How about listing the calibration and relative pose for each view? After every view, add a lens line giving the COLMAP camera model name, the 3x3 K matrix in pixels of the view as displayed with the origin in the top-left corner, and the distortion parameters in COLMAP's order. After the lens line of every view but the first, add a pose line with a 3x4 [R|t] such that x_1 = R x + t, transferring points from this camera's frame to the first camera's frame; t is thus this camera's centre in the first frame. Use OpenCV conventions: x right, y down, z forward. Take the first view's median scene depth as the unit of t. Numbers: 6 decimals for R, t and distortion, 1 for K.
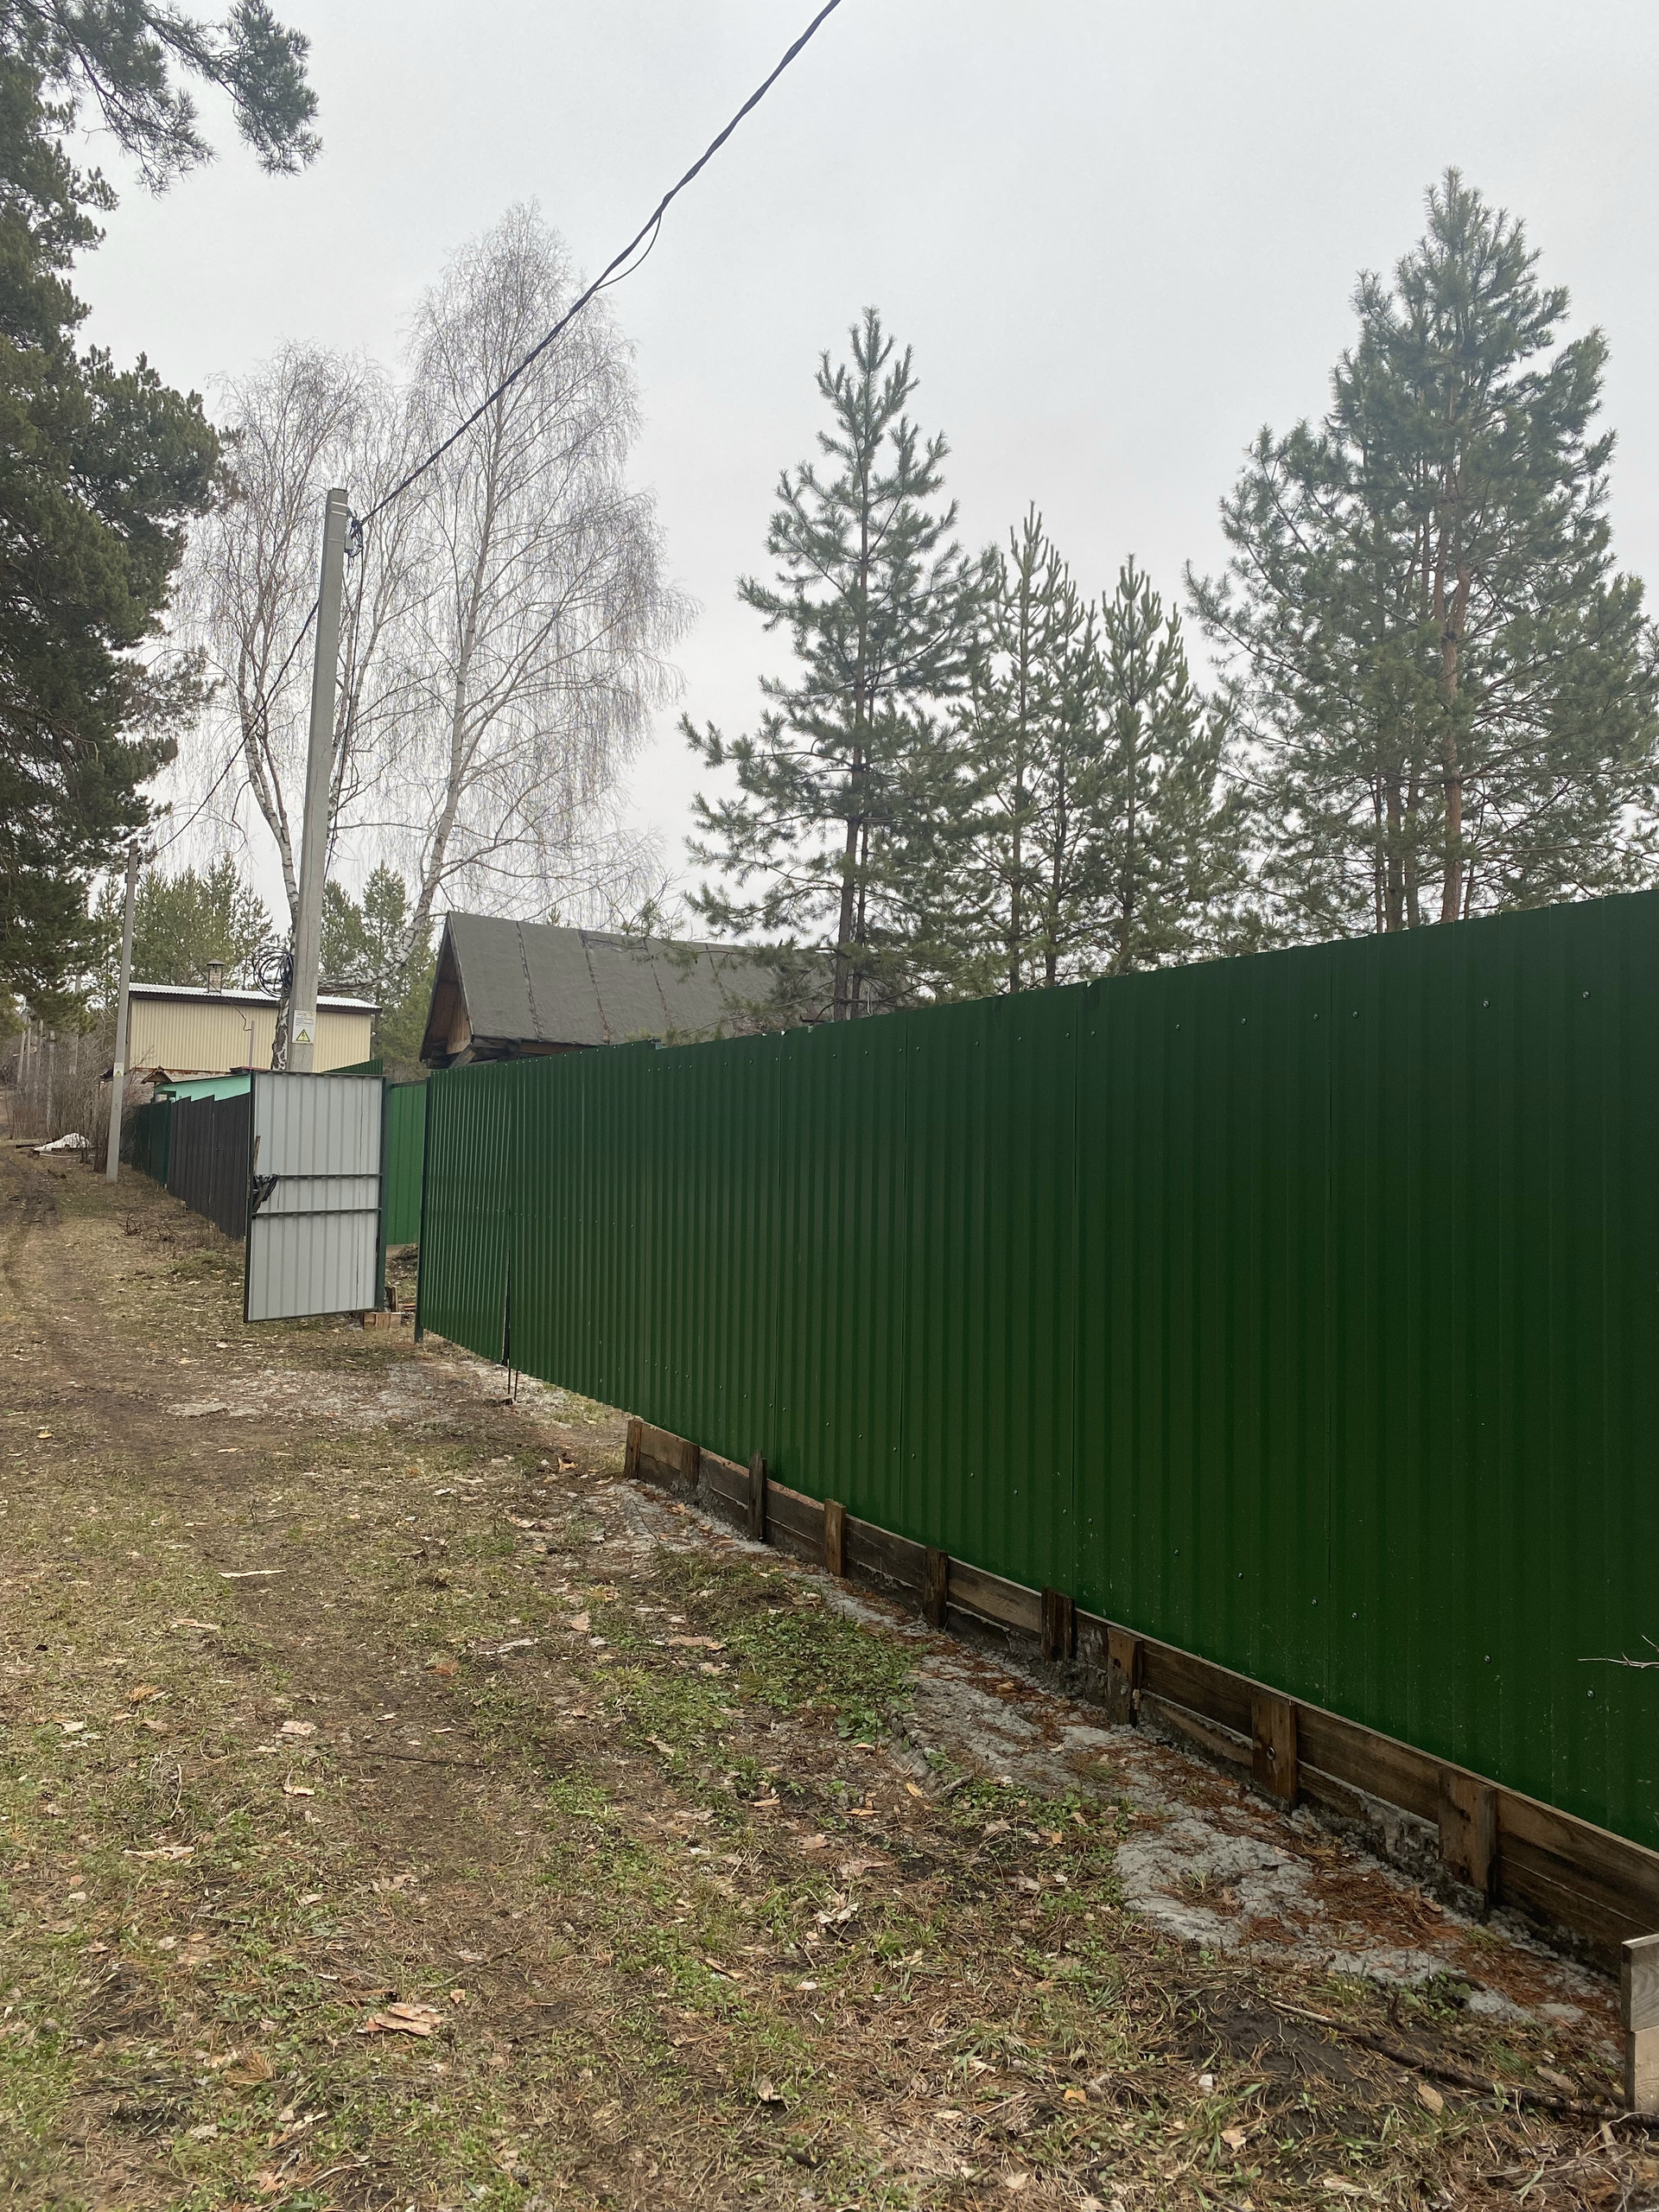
lens RADIAL K [[1678.8, 0, 829.5], [0, 1678.8, 1106.0], [0, 0, 1]] dist [0.012635, -0.002463]
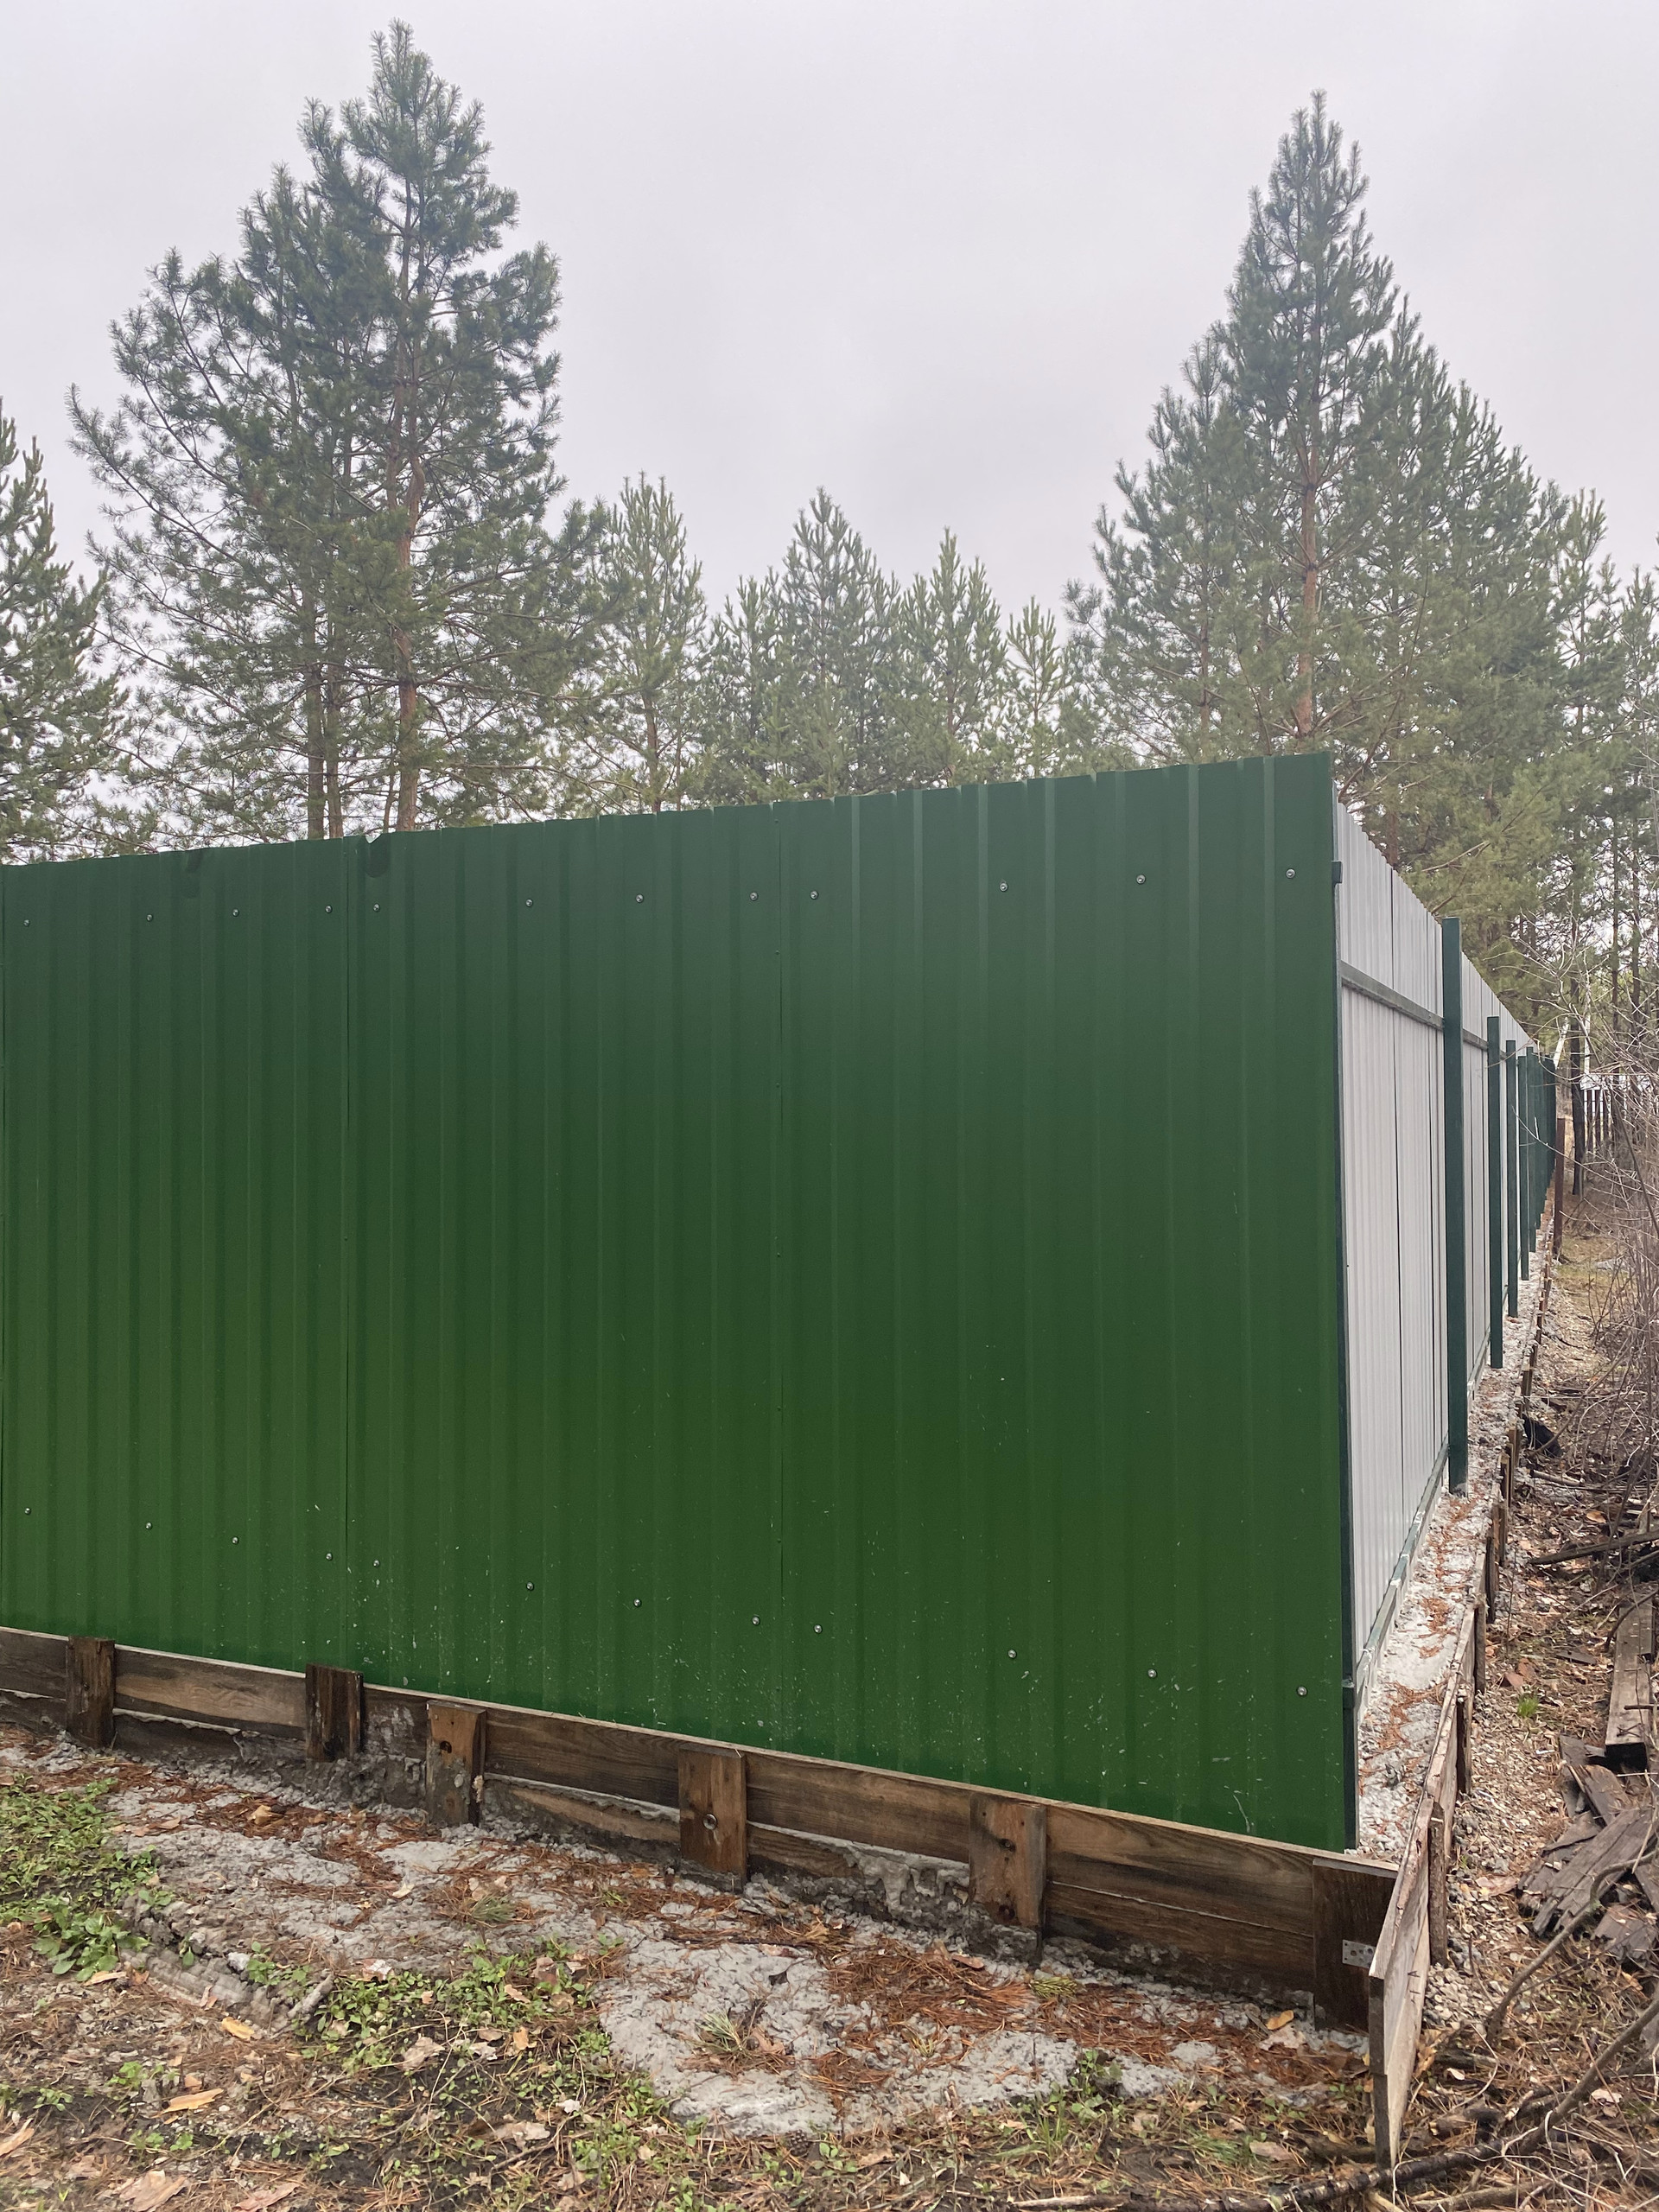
lens RADIAL K [[1678.8, 0, 829.5], [0, 1678.8, 1106.0], [0, 0, 1]] dist [0.012635, -0.002463]
pose [[0.771224, -0.019694, 0.636259, -0.156629], [-0.008308, 0.999125, 0.040996, 0.011932], [-0.636510, -0.036903, 0.770385, 0.297777]]
